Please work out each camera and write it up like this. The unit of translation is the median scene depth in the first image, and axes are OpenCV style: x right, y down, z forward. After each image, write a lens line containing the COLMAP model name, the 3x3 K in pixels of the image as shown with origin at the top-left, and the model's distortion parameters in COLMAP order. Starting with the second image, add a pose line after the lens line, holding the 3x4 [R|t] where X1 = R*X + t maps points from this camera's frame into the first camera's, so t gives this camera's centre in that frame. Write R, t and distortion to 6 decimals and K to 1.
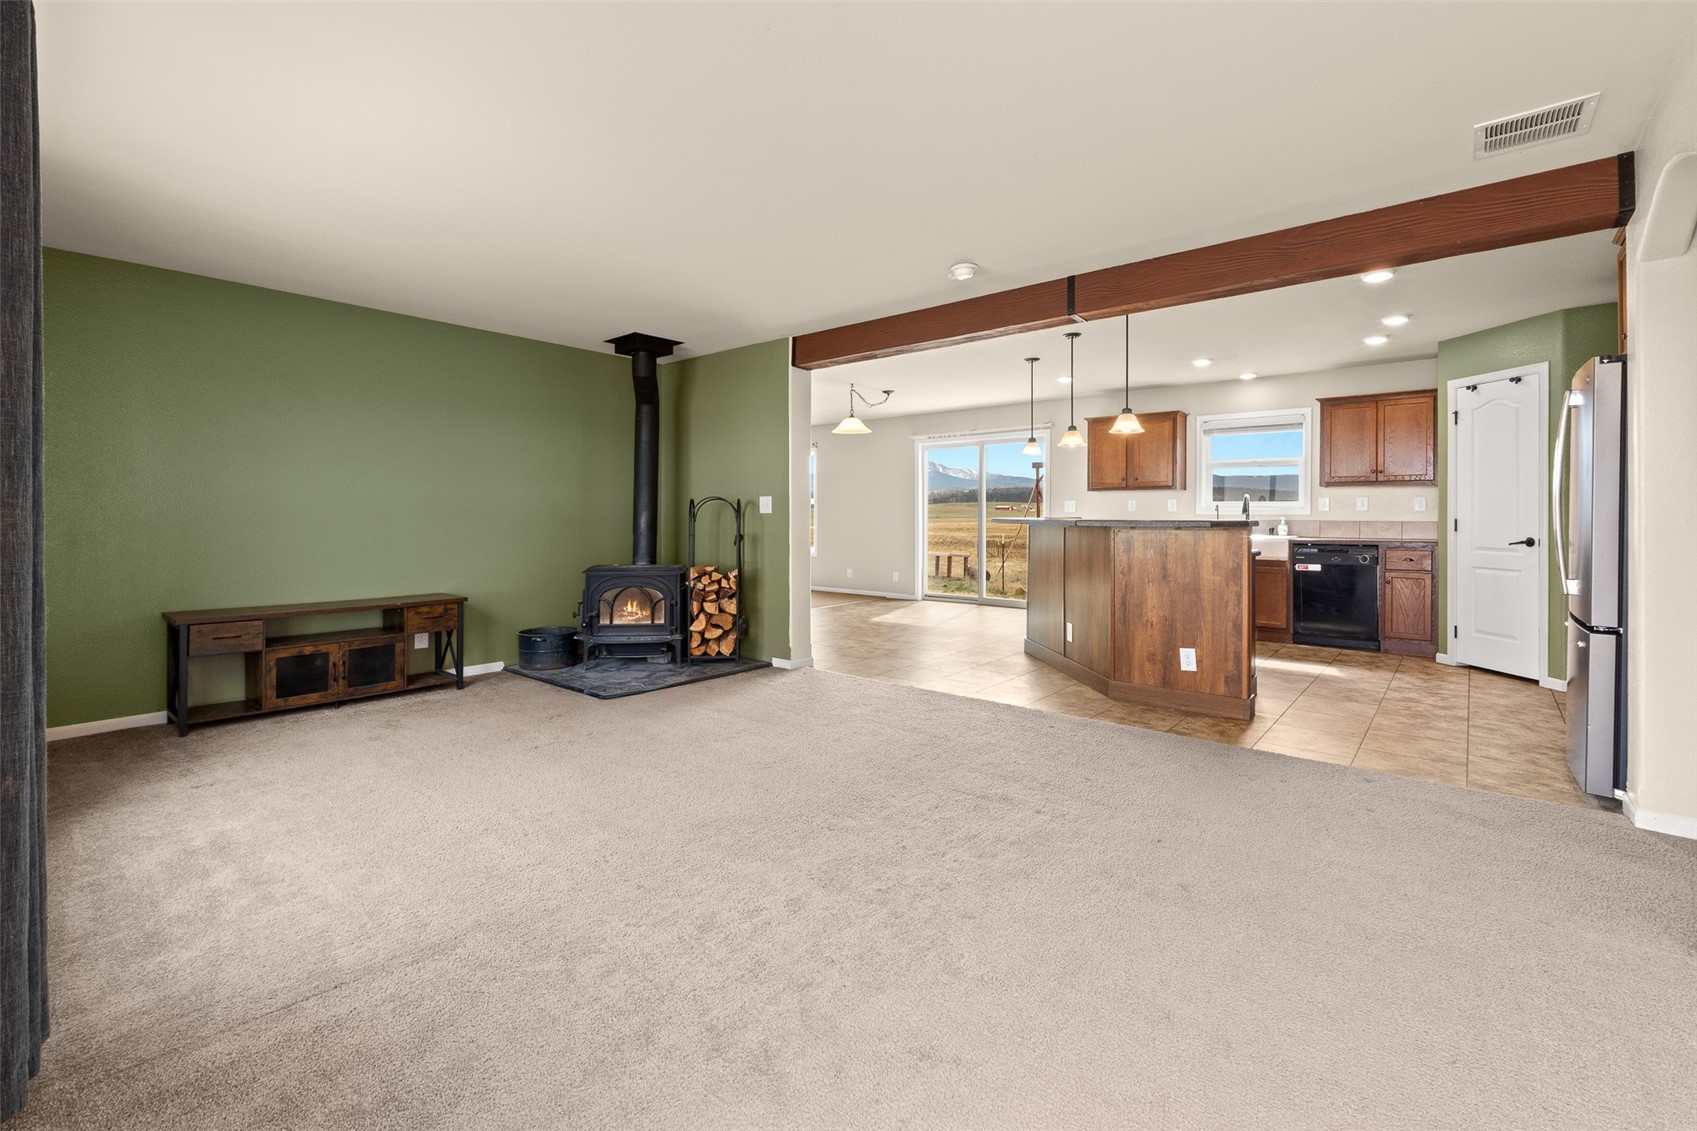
lens RADIAL K [[744.6, 0, 855.6], [0, 744.6, 521.9], [0, 0, 1]] dist [-0.002687, -0.000430]
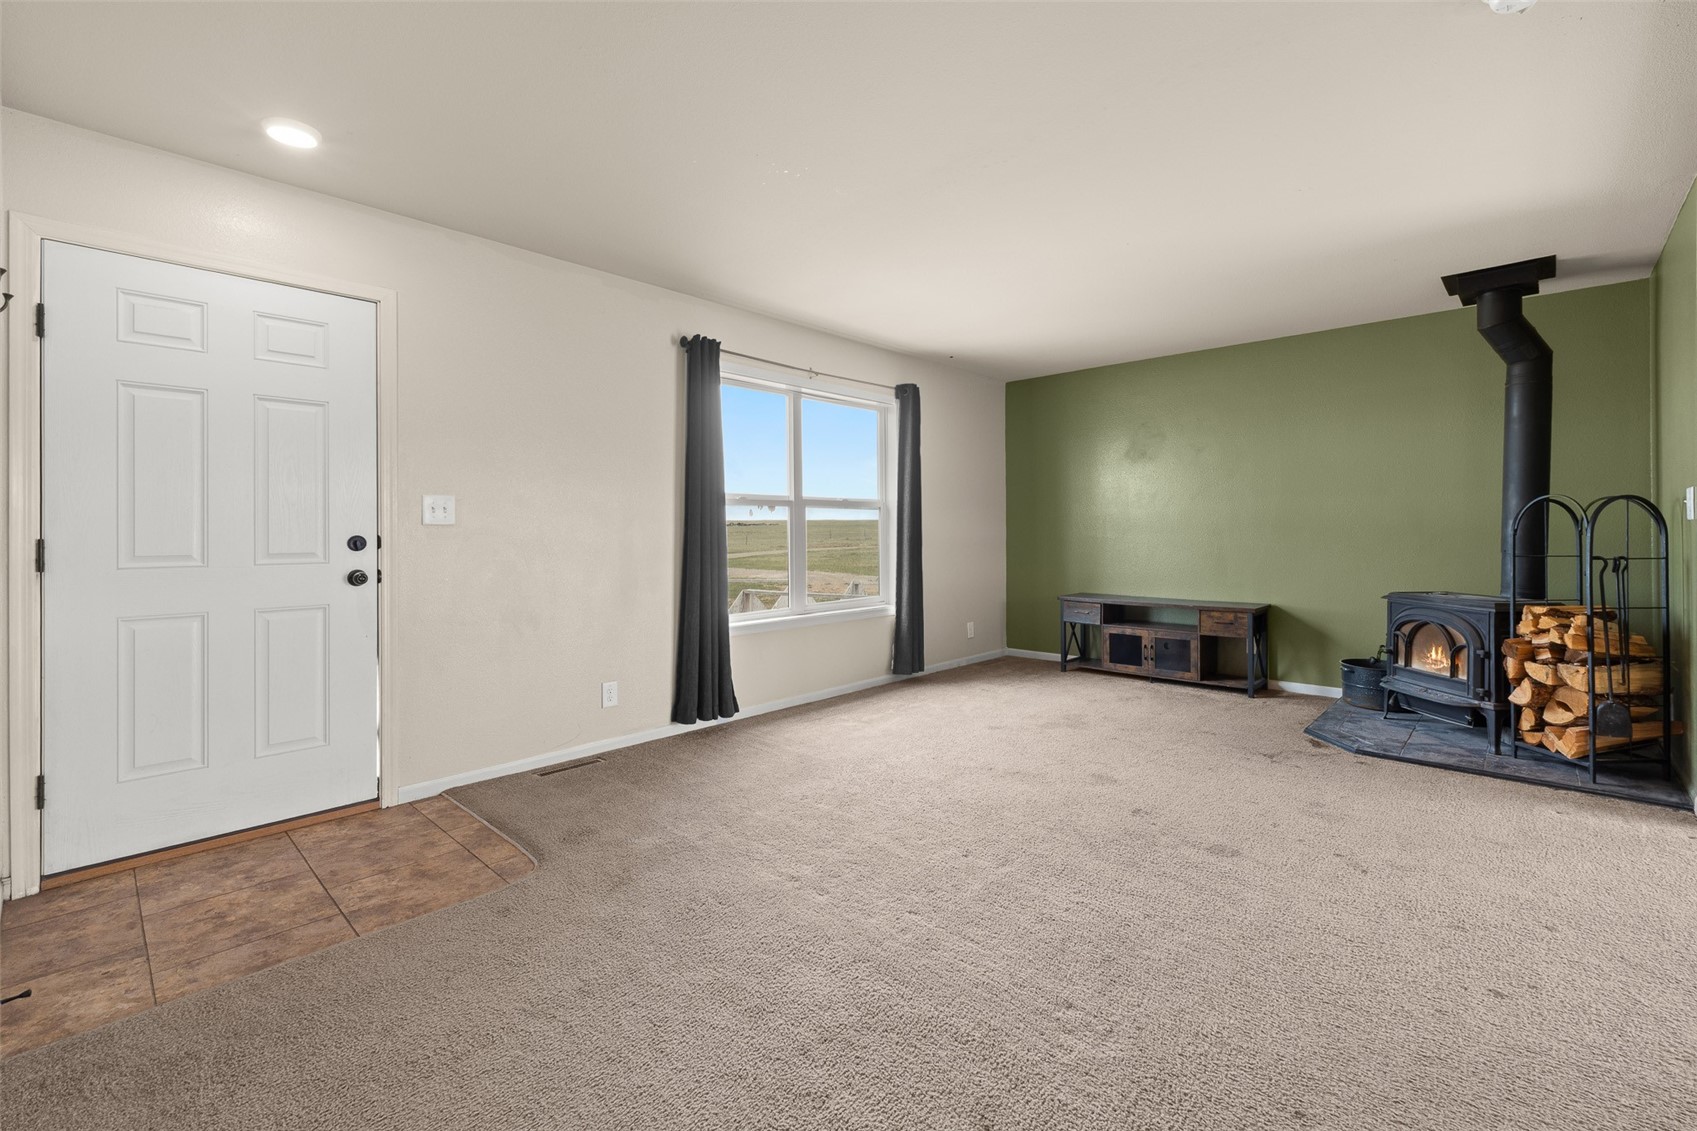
lens RADIAL K [[731.7, 0, 842.1], [0, 731.7, 537.1], [0, 0, 1]] dist [0.000349, -0.000016]
pose [[-0.070244, 0.005388, -0.997515, 0.461305], [-0.003135, 0.999979, 0.005622, -0.000178], [0.997525, 0.003522, -0.070226, 0.458033]]
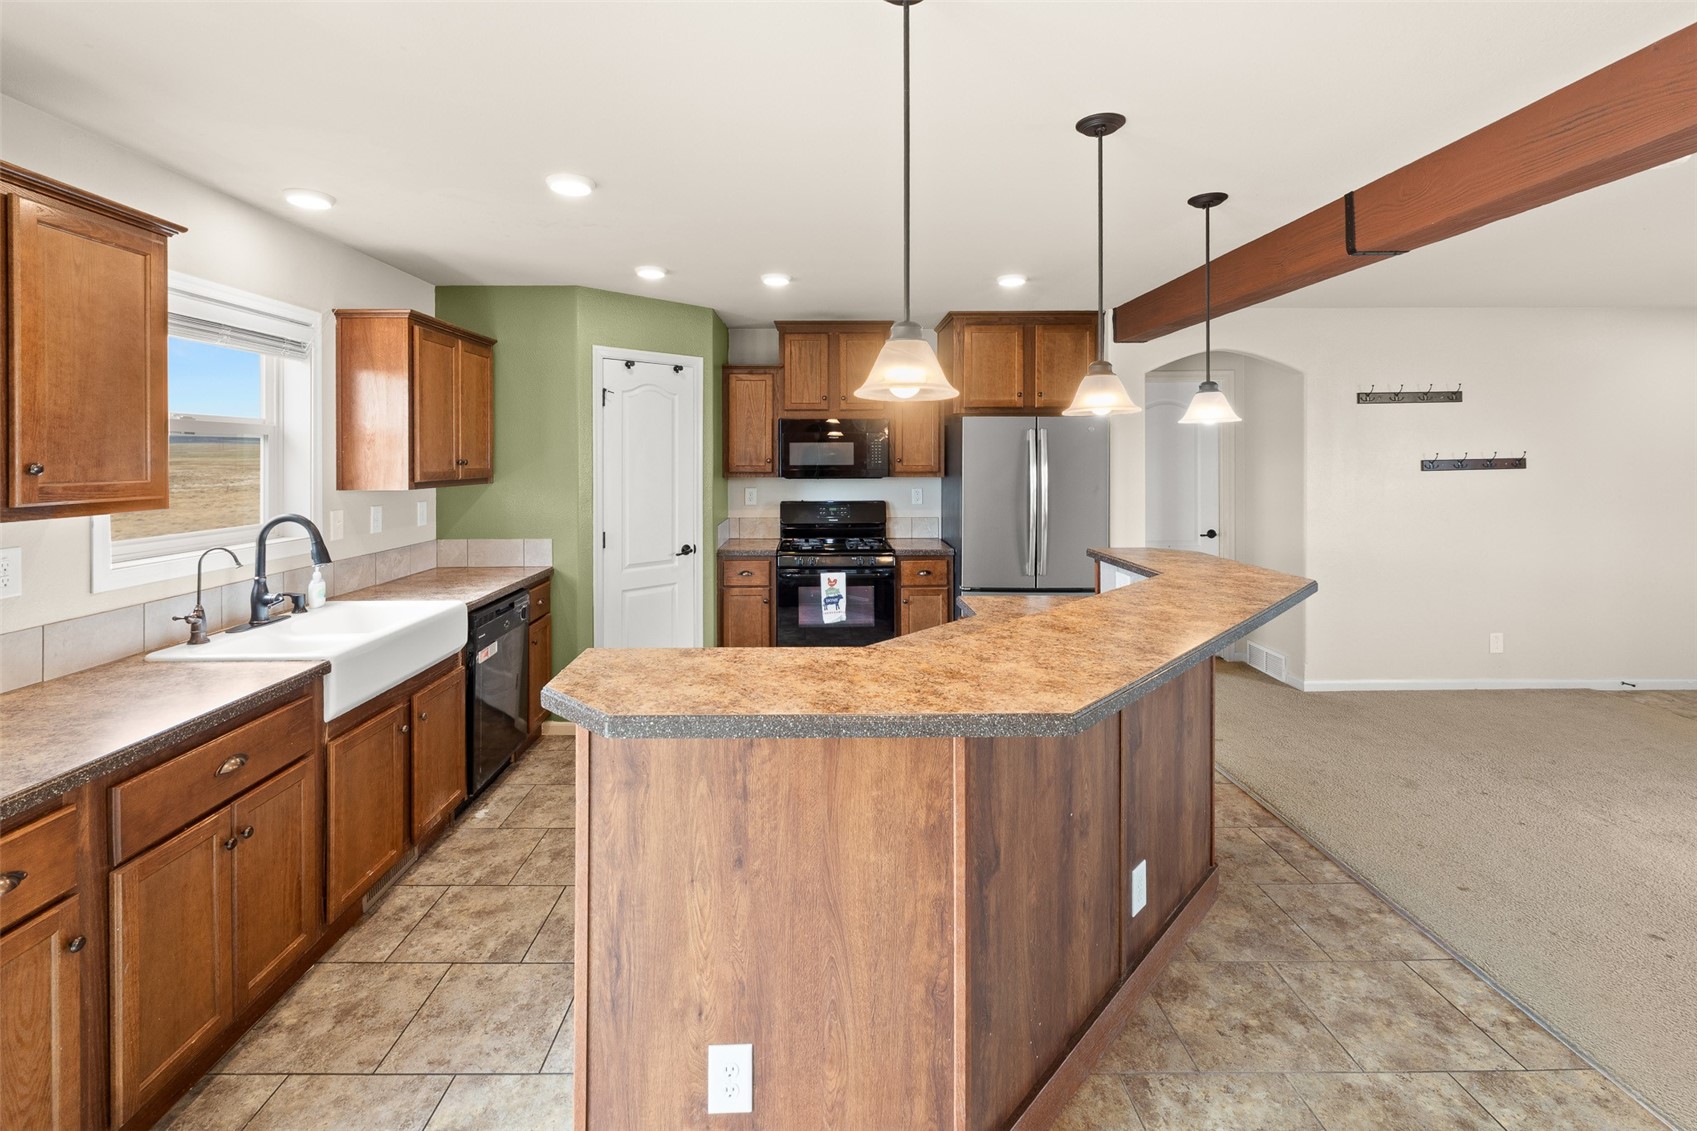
lens RADIAL K [[746.0, 0, 828.3], [0, 746.0, 452.1], [0, 0, 1]] dist [-0.000826, 0.000174]
pose [[-0.640784, 0.006043, 0.767697, 0.085782], [0.010355, 0.999946, 0.000771, -0.086858], [-0.767651, 0.008444, -0.640812, 1.376354]]
